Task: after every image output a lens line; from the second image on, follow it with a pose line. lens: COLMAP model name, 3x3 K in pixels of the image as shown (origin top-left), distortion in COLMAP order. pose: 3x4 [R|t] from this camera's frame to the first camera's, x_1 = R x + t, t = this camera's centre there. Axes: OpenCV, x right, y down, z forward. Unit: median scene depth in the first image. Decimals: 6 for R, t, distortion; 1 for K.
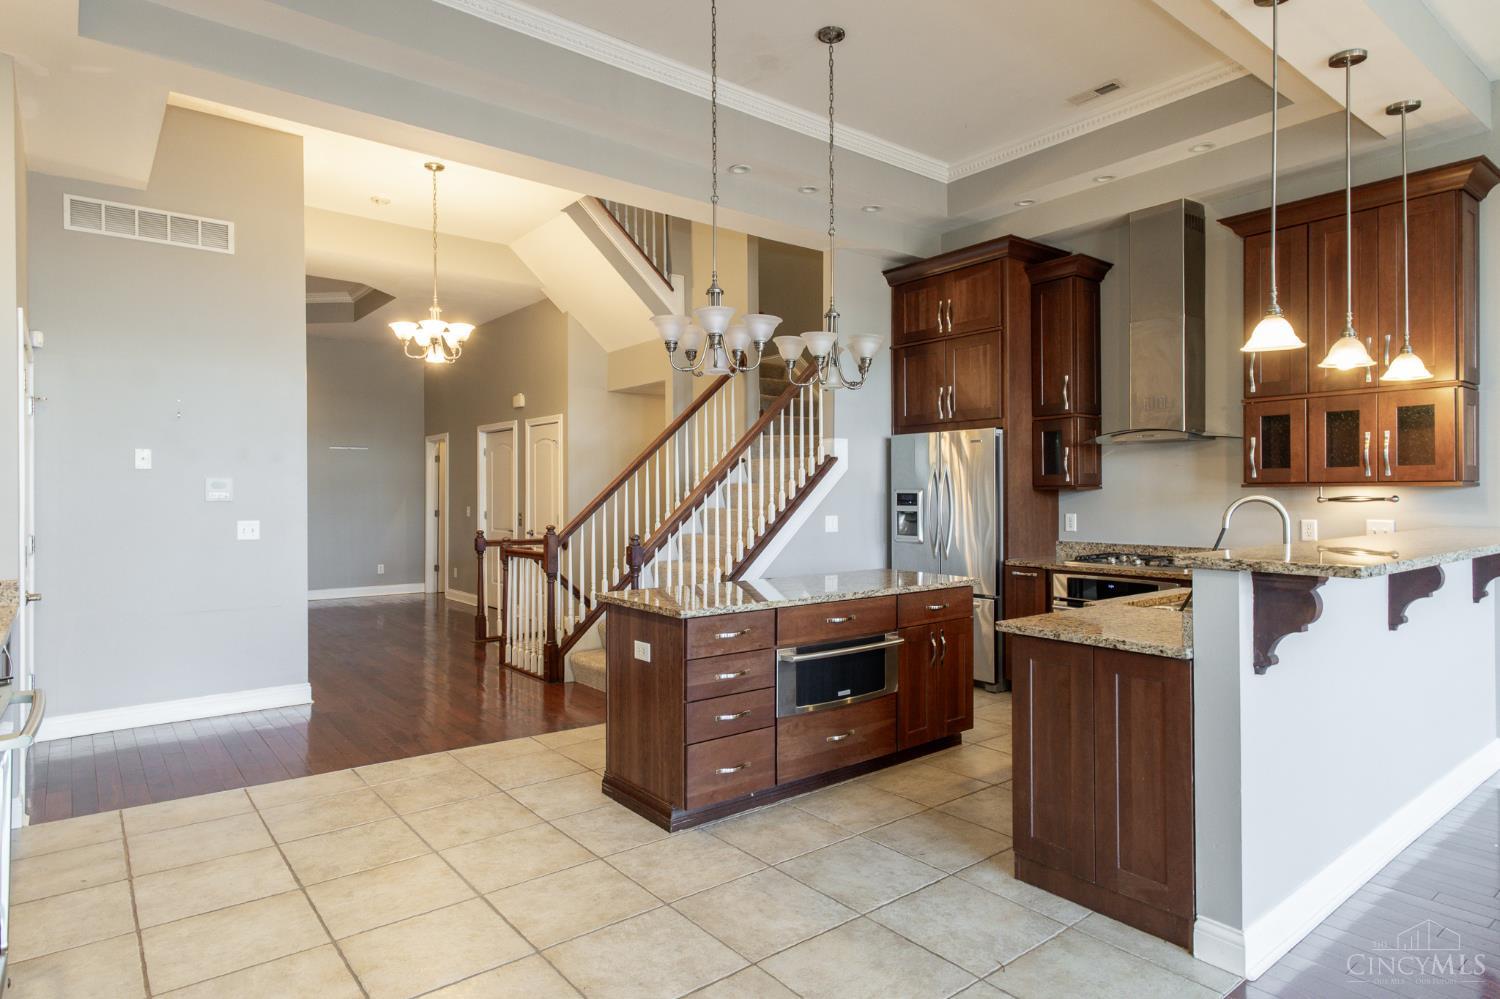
lens RADIAL K [[845.9, 0, 740.5], [0, 845.9, 492.9], [0, 0, 1]] dist [0.019216, -0.000238]
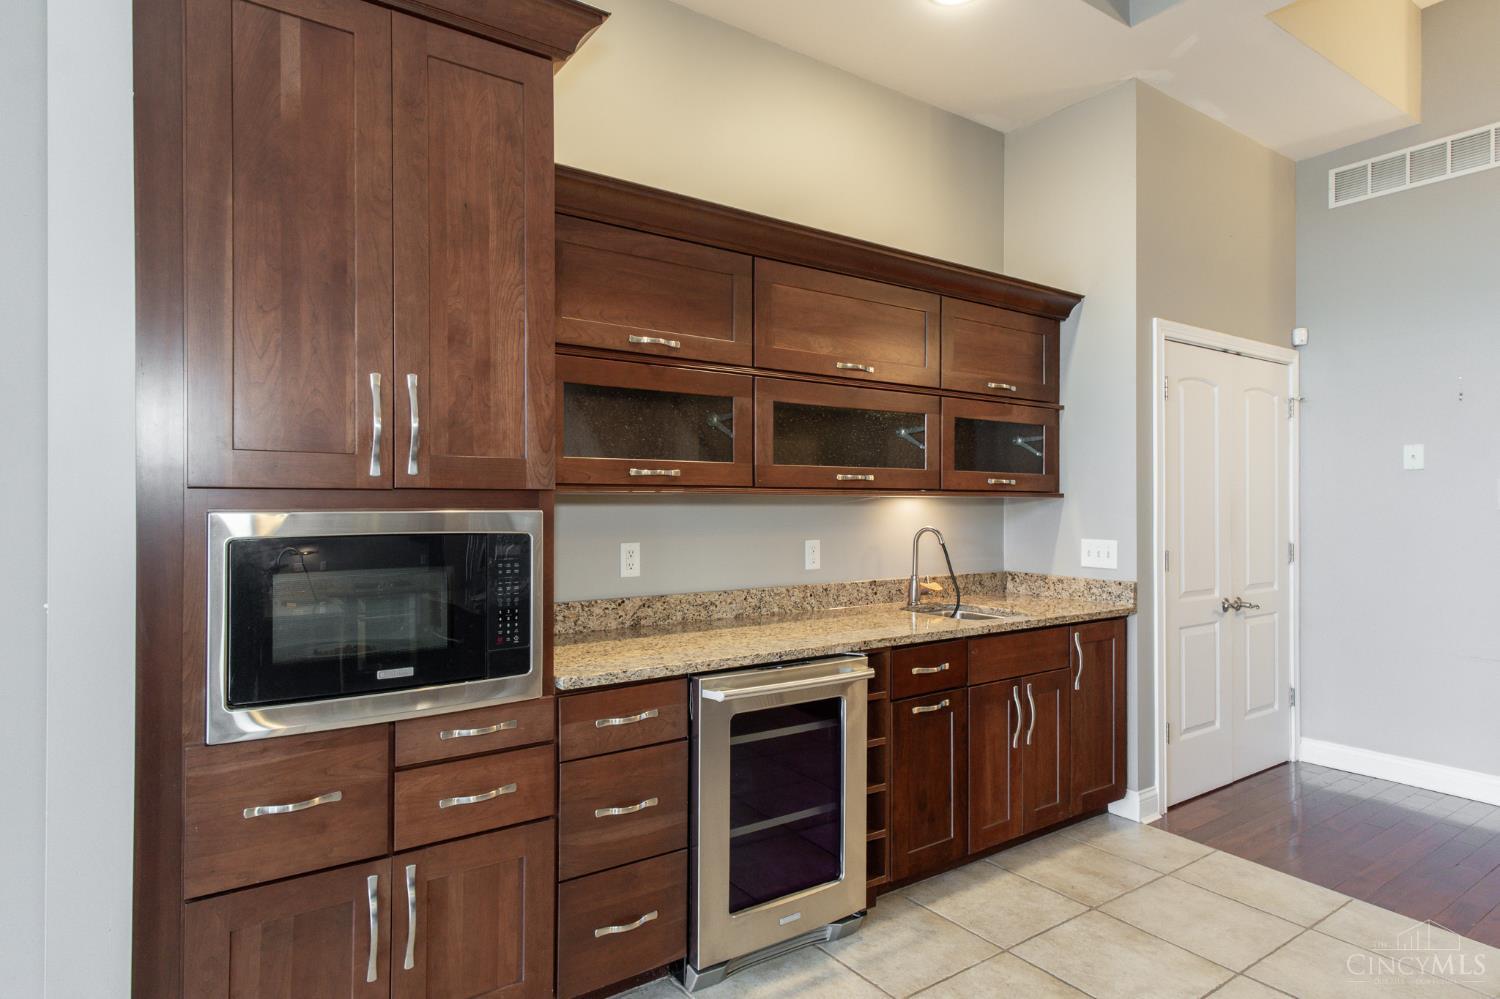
lens RADIAL K [[845.9, 0, 744.6], [0, 845.9, 501.6], [0, 0, 1]] dist [0.019216, -0.000238]
pose [[-0.051931, 0.003492, -0.998645, 0.138896], [-0.000297, 0.999994, 0.003512, 0.000158], [0.998651, 0.000479, -0.051929, 0.385786]]
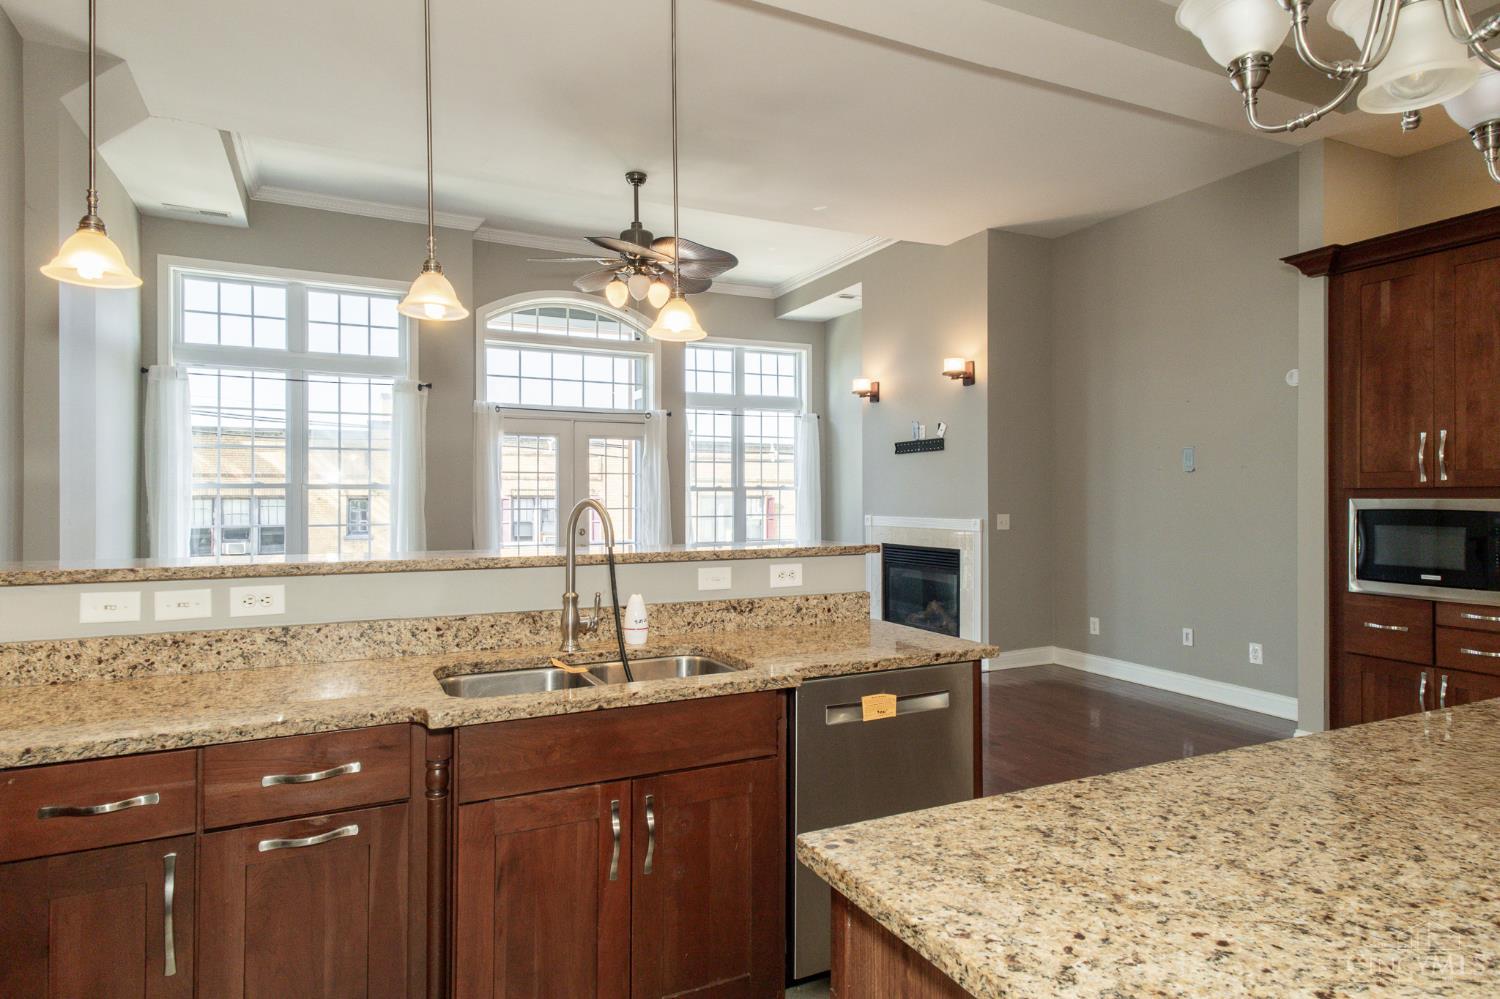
lens RADIAL K [[845.9, 0, 756.6], [0, 845.9, 491.5], [0, 0, 1]] dist [0.019216, -0.000238]
pose [[-0.978280, 0.007051, 0.207169, 0.206803], [0.005654, 0.999957, -0.007334, 0.001342], [-0.207212, -0.006004, -0.978278, 1.066120]]
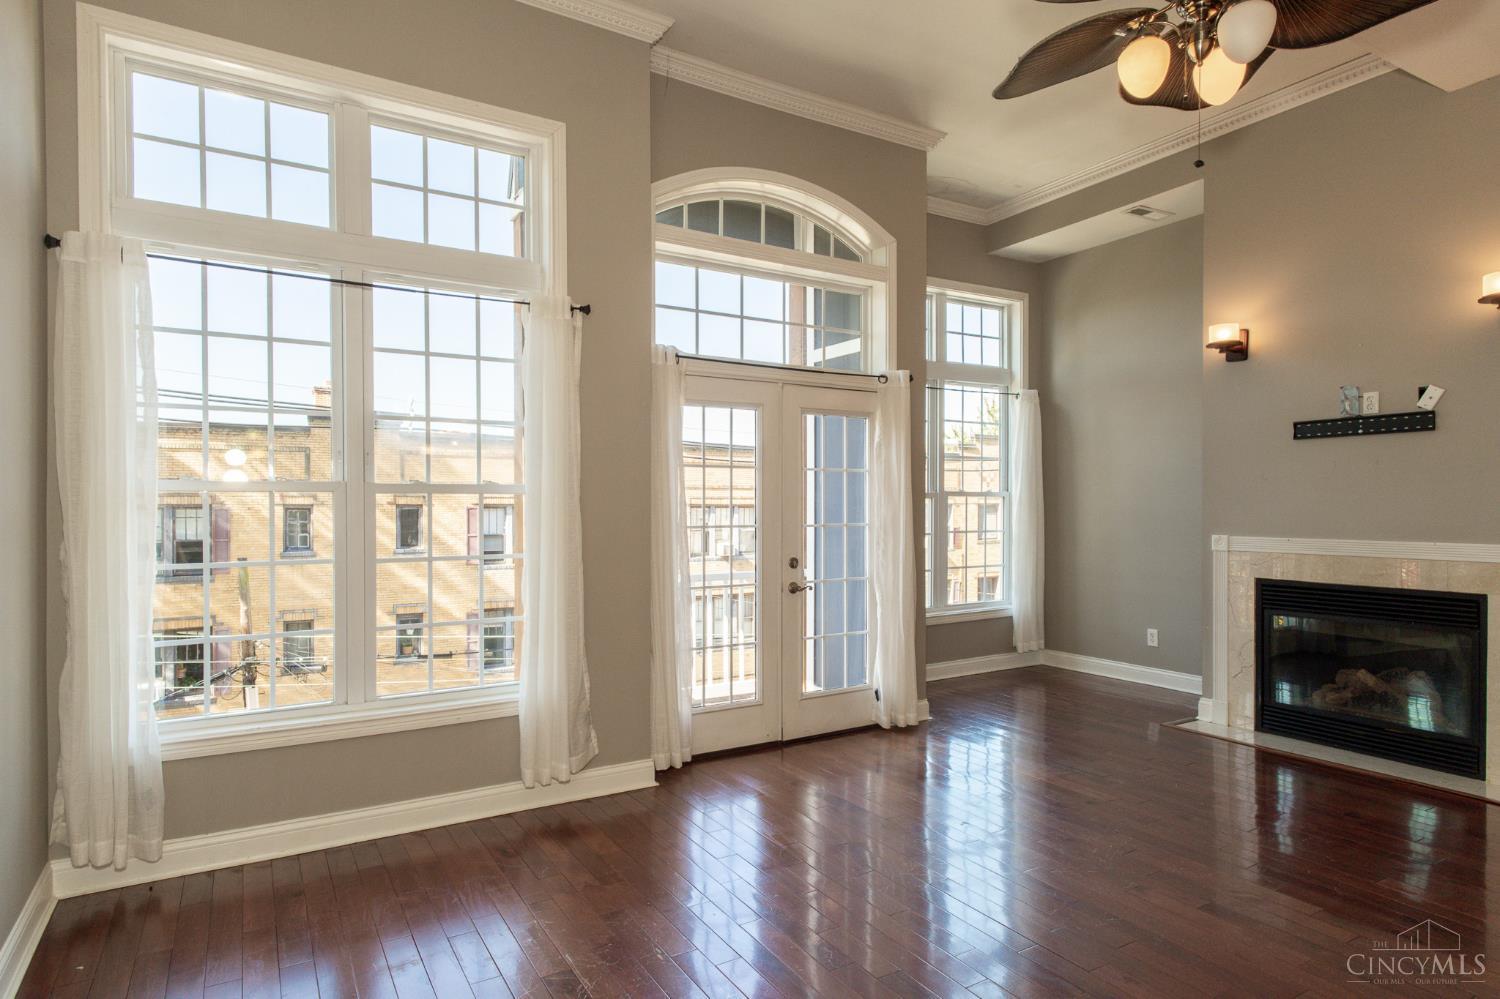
lens RADIAL K [[845.9, 0, 754.8], [0, 845.9, 511.9], [0, 0, 1]] dist [0.019216, -0.000238]
pose [[-0.992969, 0.004280, 0.118295, 0.742355], [0.005067, 0.999967, 0.006355, -0.001803], [-0.118264, 0.006909, -0.992958, 0.603034]]
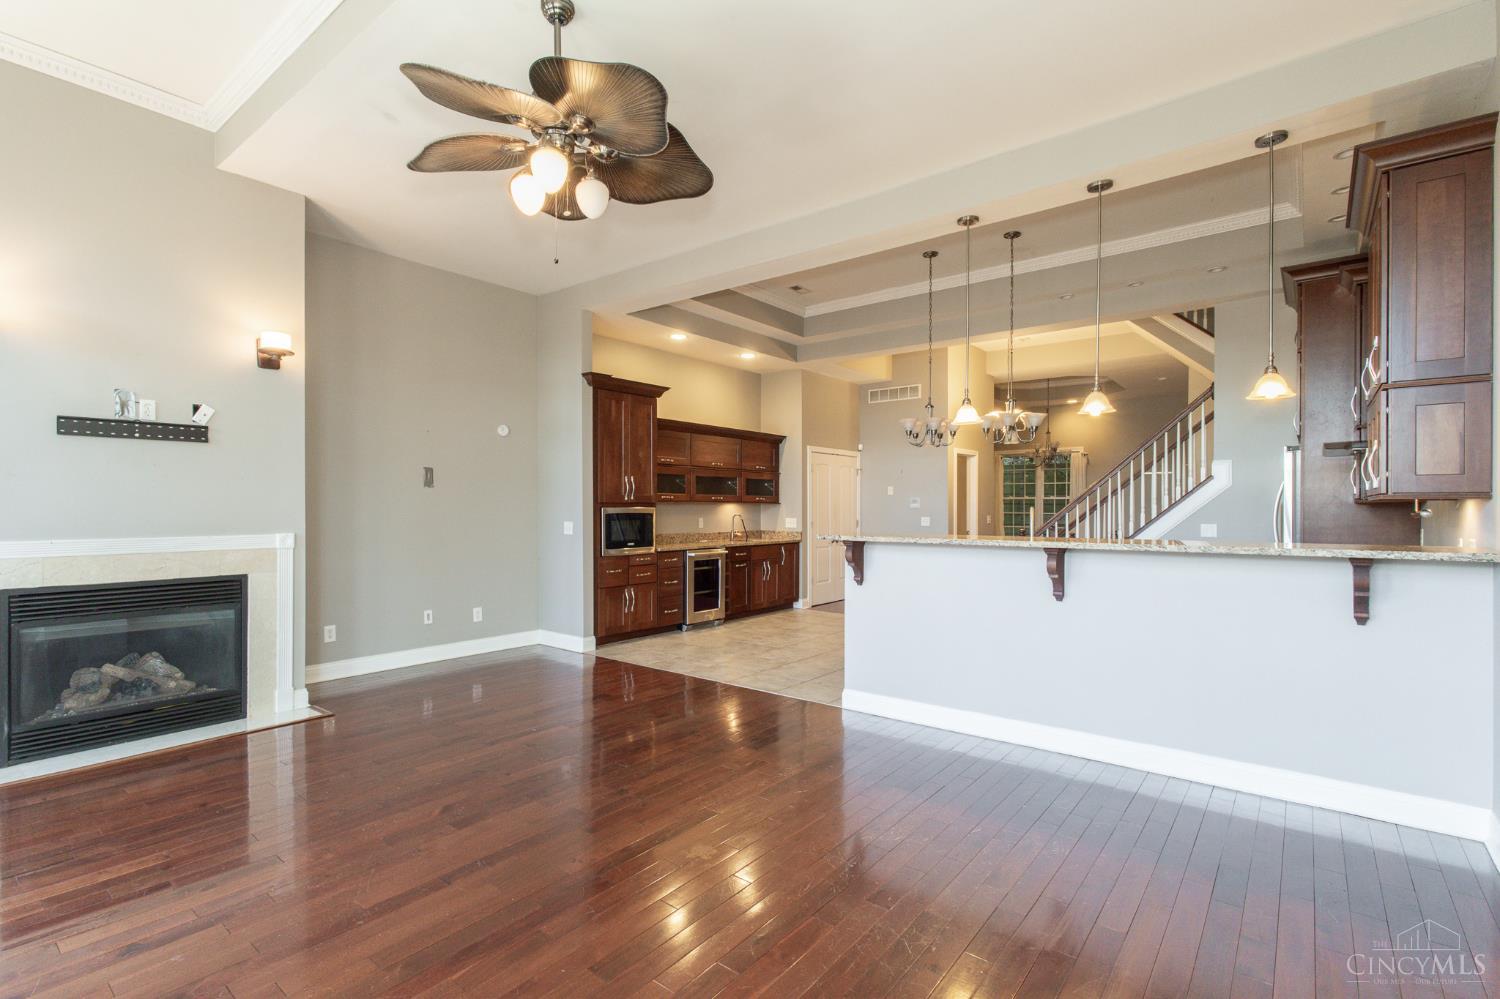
lens RADIAL K [[696.6, 0, 724.9], [0, 696.6, 507.0], [0, 0, 1]] dist [0.009761, 0.001666]
pose [[0.195858, 0.005179, -0.980619, 1.098606], [-0.001187, 0.999987, 0.005045, -0.002262], [0.980632, 0.000176, 0.195861, 0.138850]]
